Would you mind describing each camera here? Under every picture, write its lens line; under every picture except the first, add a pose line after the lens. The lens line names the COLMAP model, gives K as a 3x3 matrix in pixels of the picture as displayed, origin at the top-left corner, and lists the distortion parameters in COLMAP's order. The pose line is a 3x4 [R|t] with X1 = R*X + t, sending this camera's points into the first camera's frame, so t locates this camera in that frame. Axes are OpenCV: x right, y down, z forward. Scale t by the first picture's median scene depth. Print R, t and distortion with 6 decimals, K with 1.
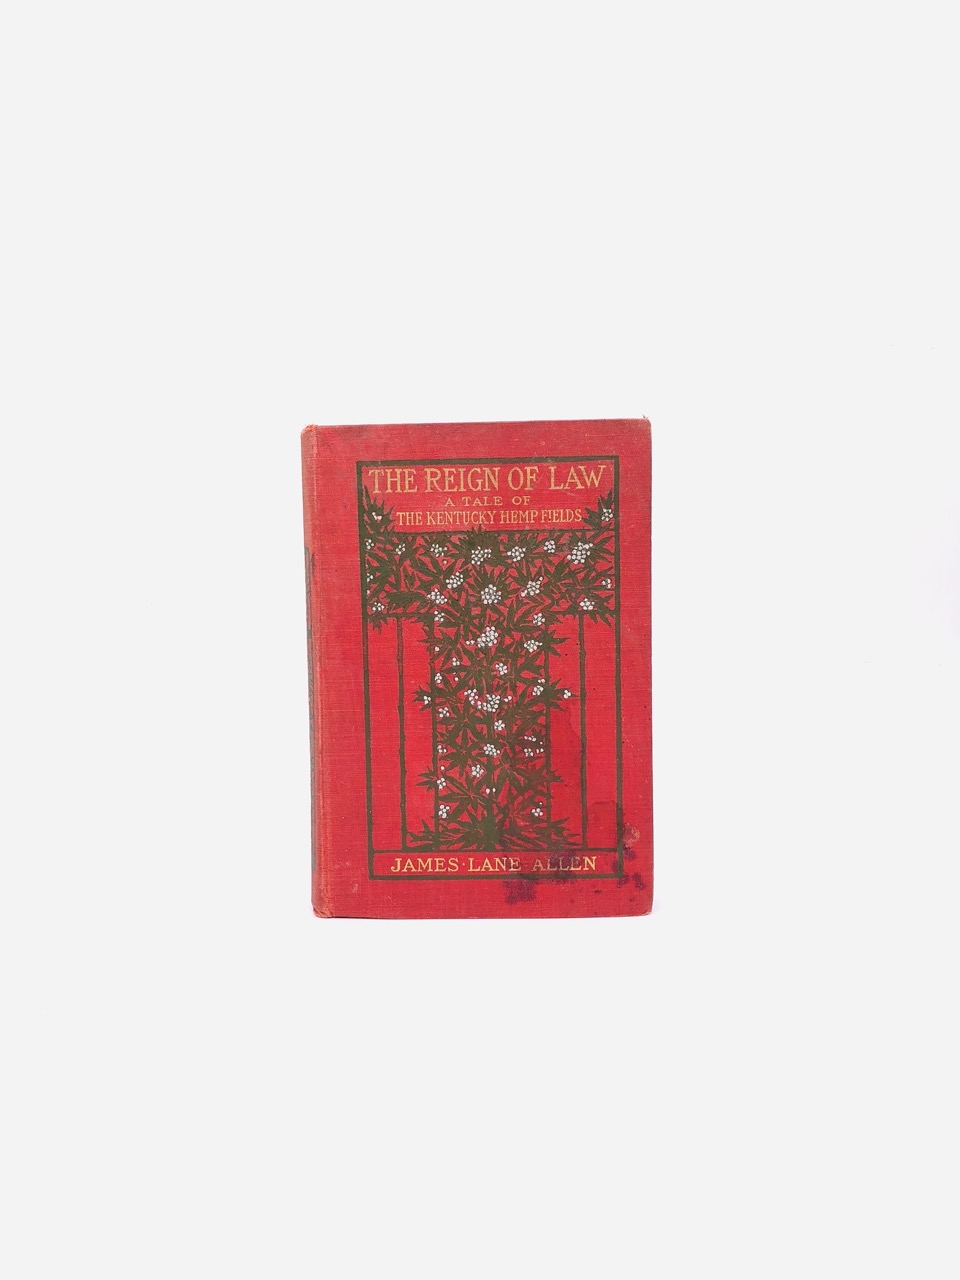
lens RADIAL K [[1047.4, 0, 480.0], [0, 1047.4, 640.0], [0, 0, 1]] dist [0.005911, 0.000158]
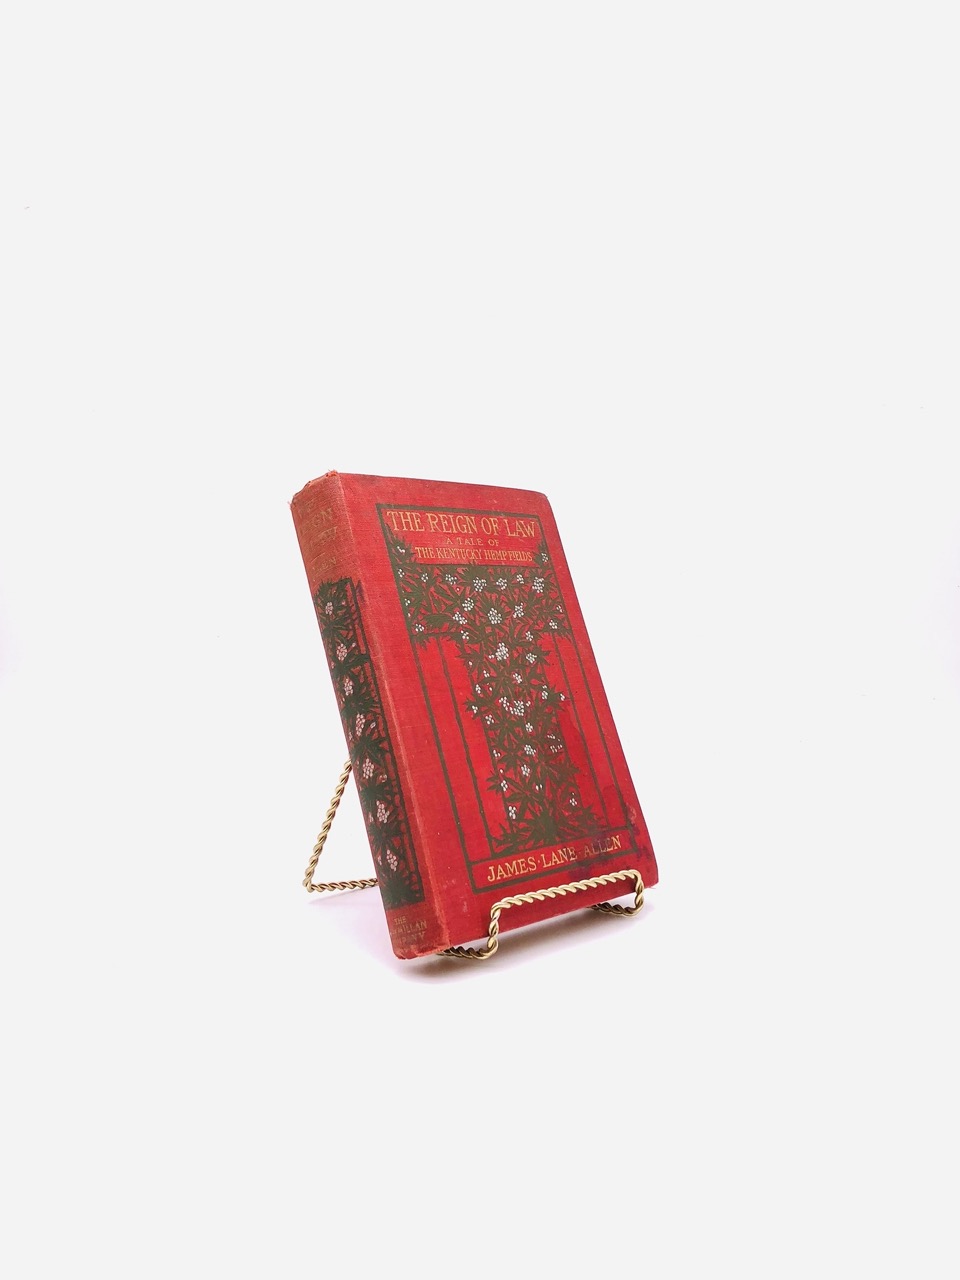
lens RADIAL K [[1047.4, 0, 480.0], [0, 1047.4, 640.0], [0, 0, 1]] dist [0.005911, 0.000158]
pose [[0.718569, -0.005509, 0.695434, -0.792207], [0.310814, 0.897089, -0.314048, 0.332296], [-0.622136, 0.441815, 0.646332, 0.279875]]
